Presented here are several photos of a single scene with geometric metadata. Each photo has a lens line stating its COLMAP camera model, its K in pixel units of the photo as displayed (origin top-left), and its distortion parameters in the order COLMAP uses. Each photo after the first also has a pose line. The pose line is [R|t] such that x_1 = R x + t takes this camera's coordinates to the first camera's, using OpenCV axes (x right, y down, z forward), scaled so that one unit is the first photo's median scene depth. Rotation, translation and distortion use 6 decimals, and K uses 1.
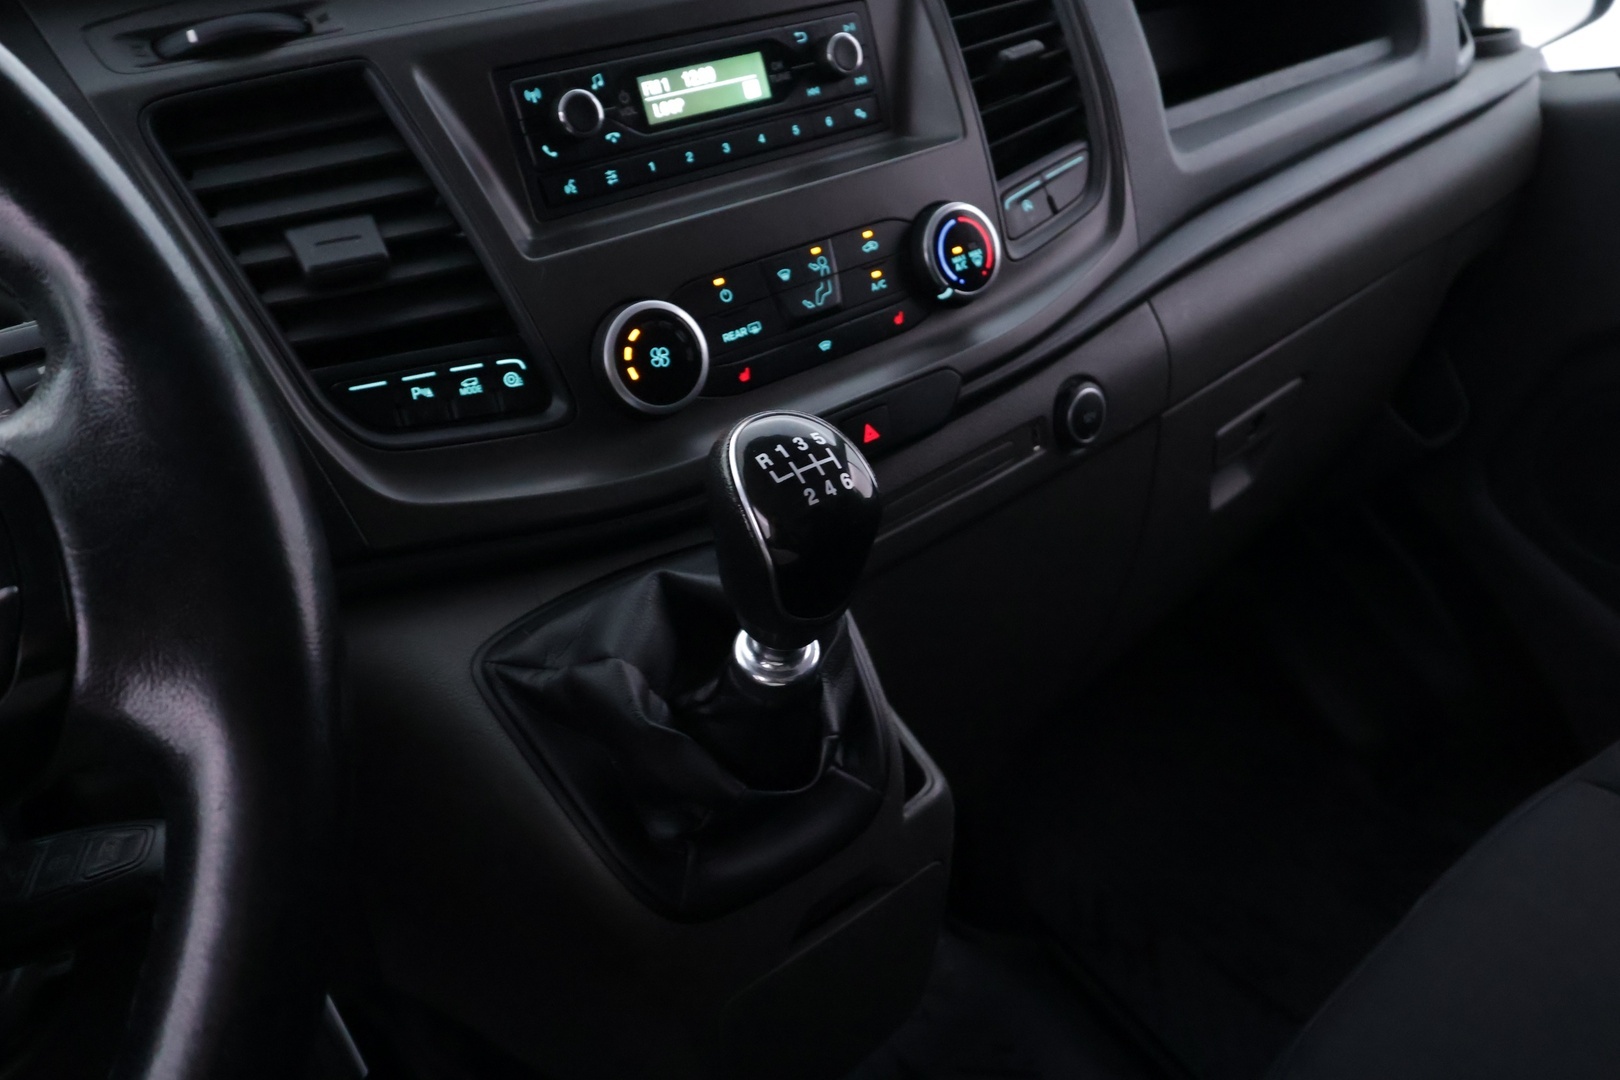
lens RADIAL K [[1182.0, 0, 810.0], [0, 1182.0, 540.0], [0, 0, 1]] dist [-0.001903, -0.004012]
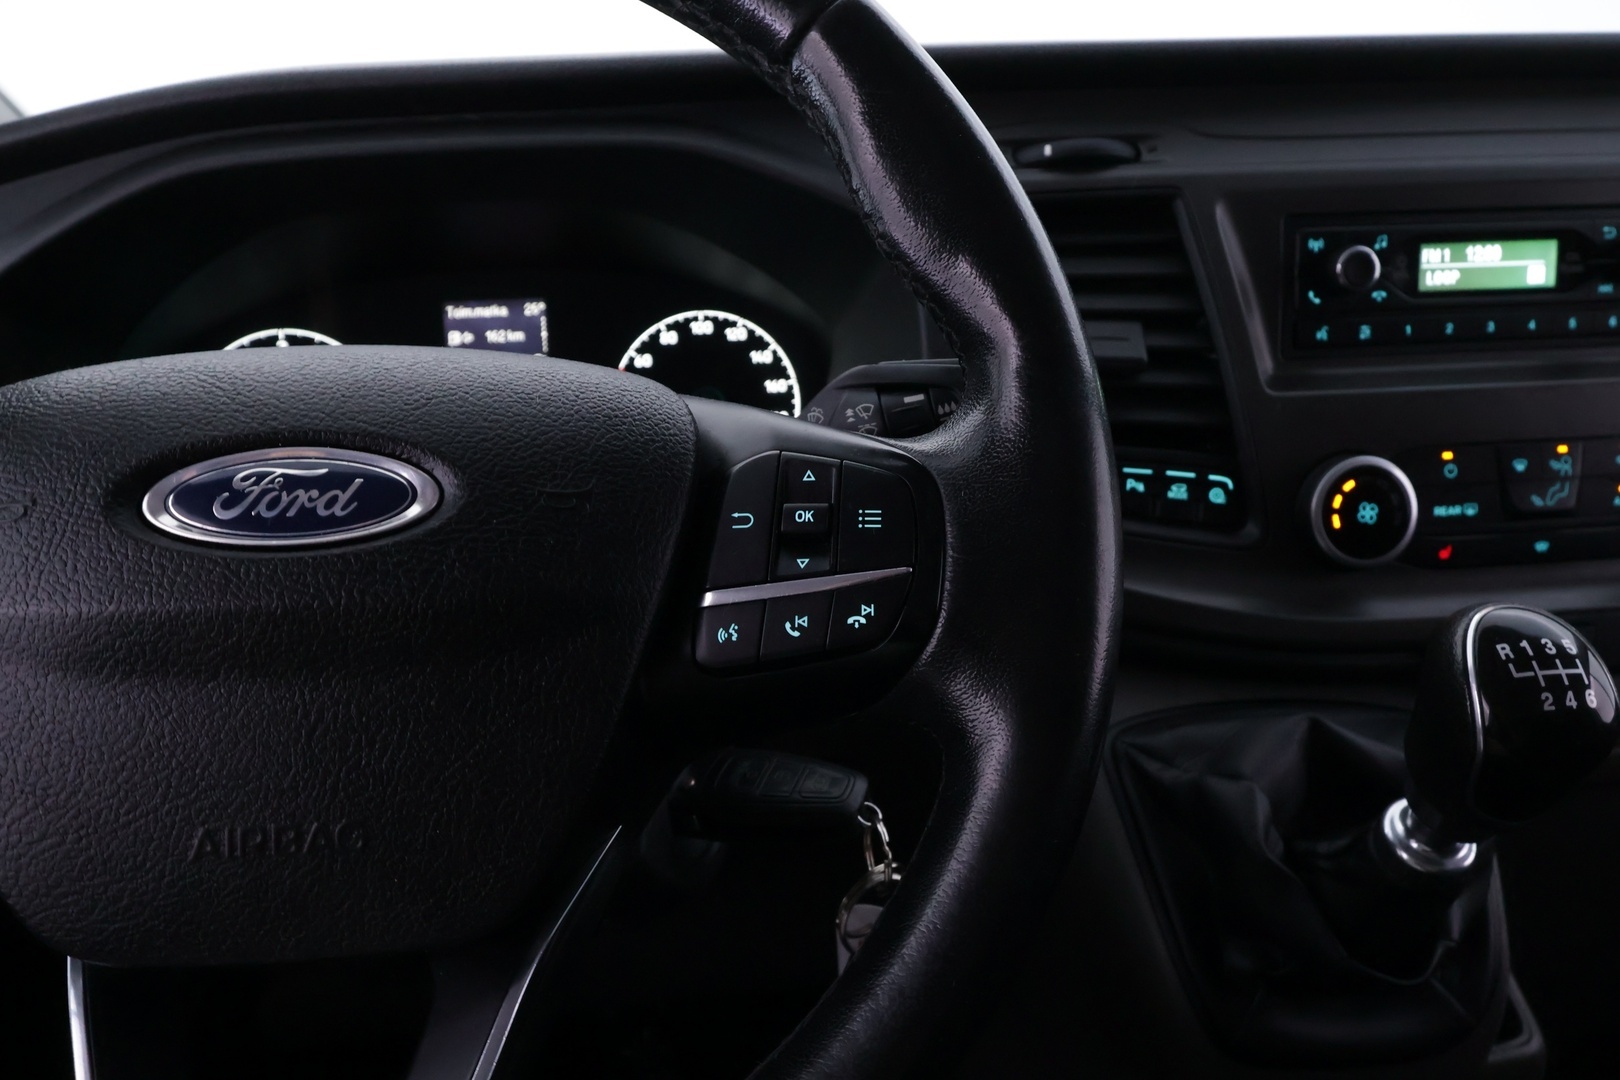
lens RADIAL K [[1182.0, 0, 810.0], [0, 1182.0, 540.0], [0, 0, 1]] dist [-0.001903, -0.004012]
pose [[0.861062, 0.283085, -0.422415, -0.105147], [-0.315646, 0.948847, -0.007544, 0.025483], [0.398672, 0.139829, 0.906371, -0.102742]]
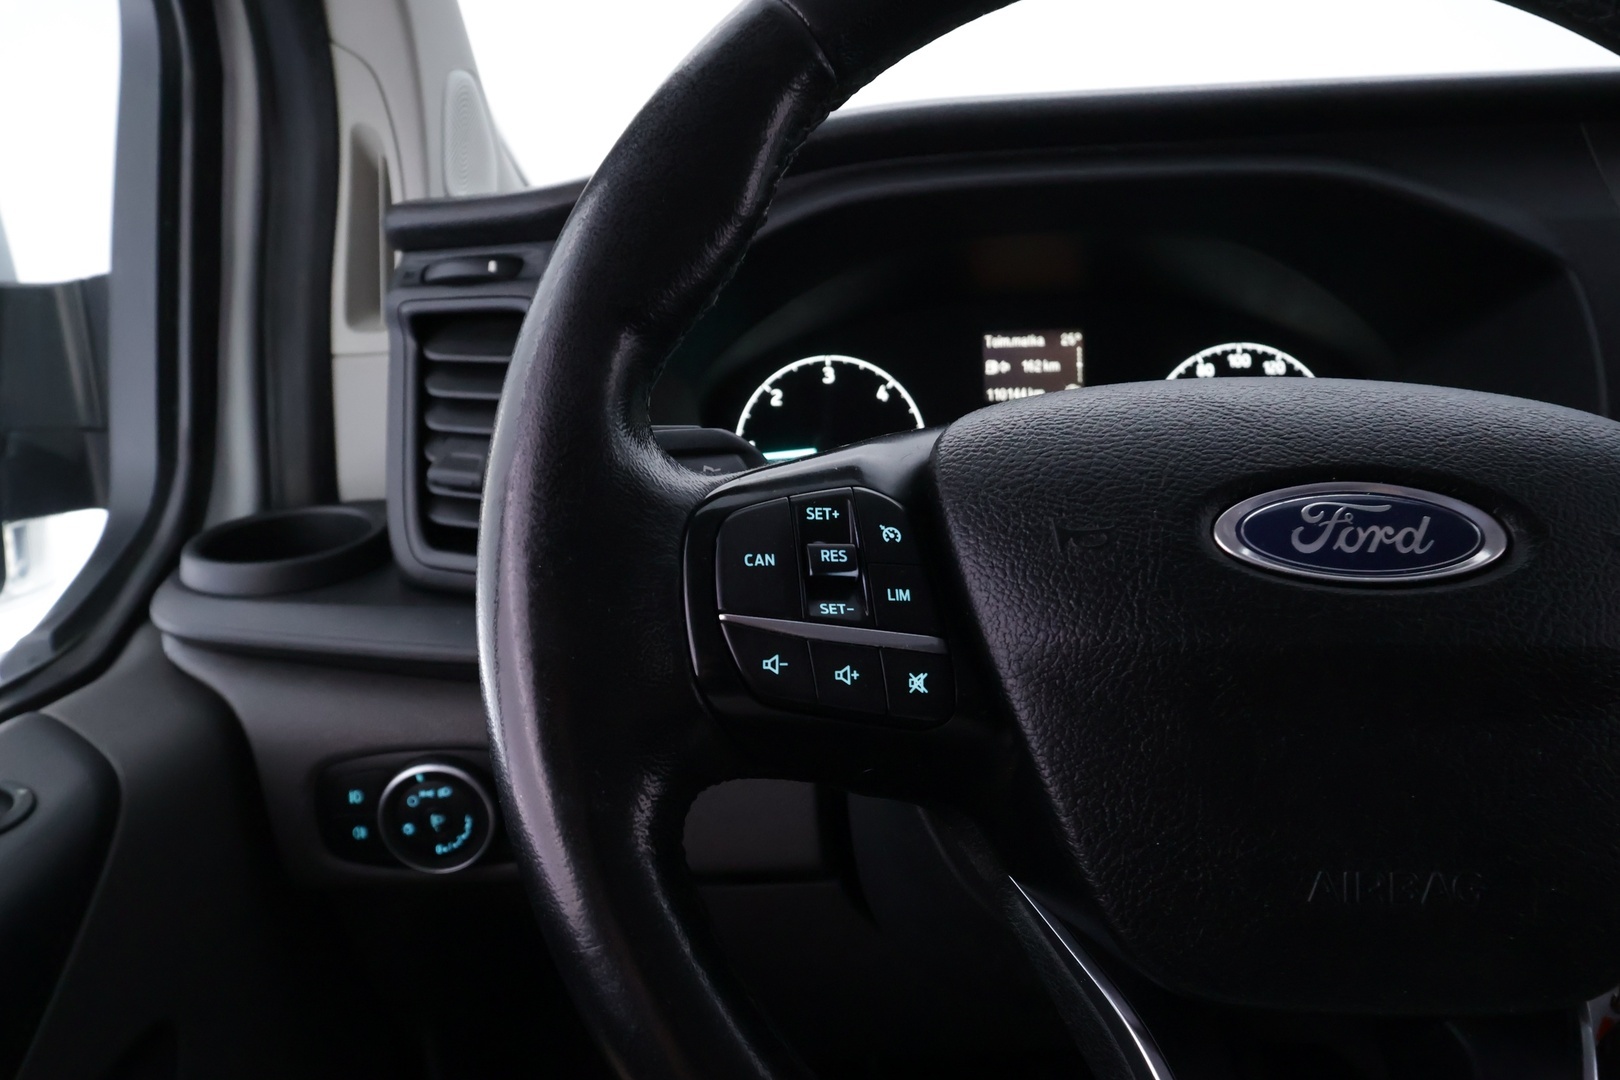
lens RADIAL K [[1182.0, 0, 810.0], [0, 1182.0, 540.0], [0, 0, 1]] dist [-0.001903, -0.004012]
pose [[0.789378, 0.301503, -0.534769, -0.268607], [-0.349631, 0.936810, 0.012080, 0.088644], [0.504619, 0.177436, 0.844912, -0.185625]]
